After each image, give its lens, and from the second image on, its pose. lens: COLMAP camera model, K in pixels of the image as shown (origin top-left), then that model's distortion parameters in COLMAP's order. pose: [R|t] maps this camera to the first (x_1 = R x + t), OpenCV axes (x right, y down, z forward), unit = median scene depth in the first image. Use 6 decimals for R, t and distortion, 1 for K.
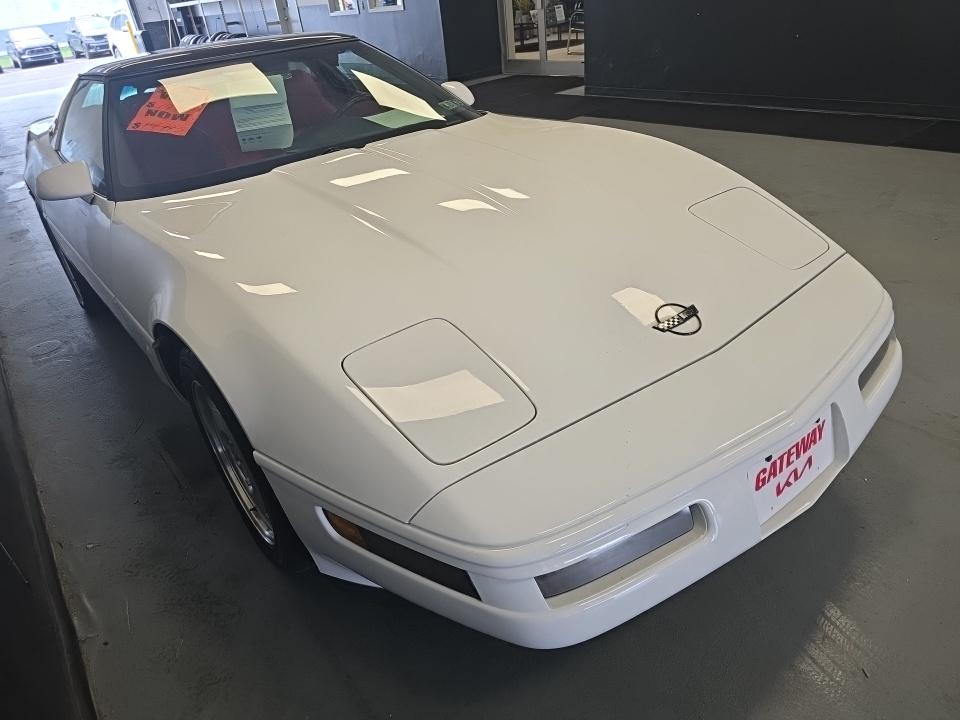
lens RADIAL K [[660.6, 0, 480.0], [0, 660.6, 360.0], [0, 0, 1]] dist [0.040303, -0.041512]
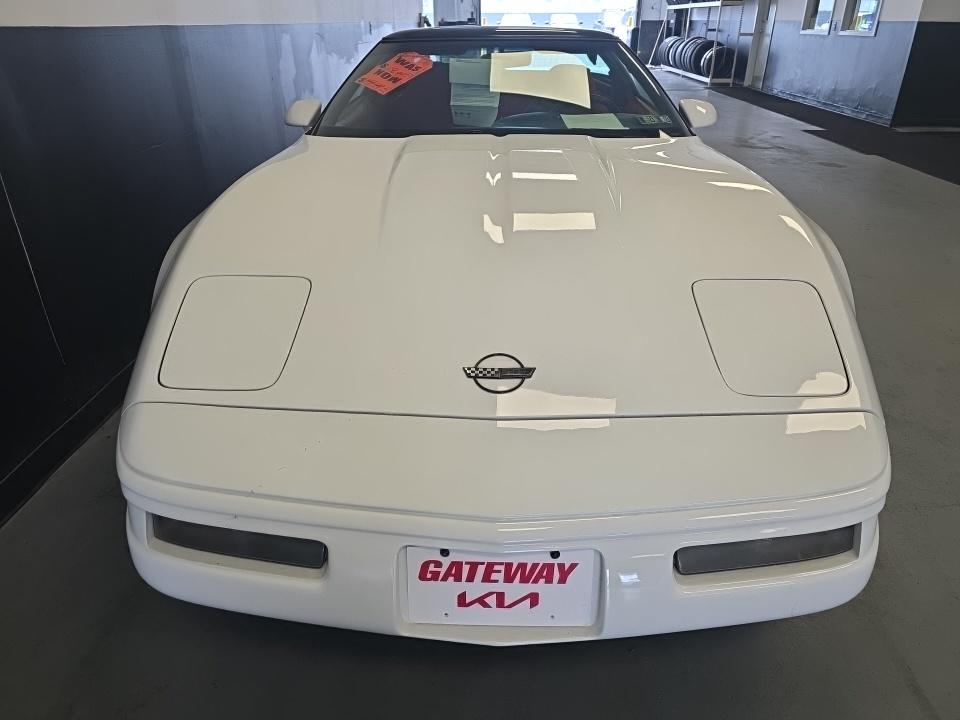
lens RADIAL K [[660.6, 0, 480.0], [0, 660.6, 360.0], [0, 0, 1]] dist [0.040303, -0.041512]
pose [[0.772022, 0.379038, -0.510209, 0.384082], [-0.384573, 0.917680, 0.099835, -0.082959], [0.506049, 0.119138, 0.854237, 0.137752]]
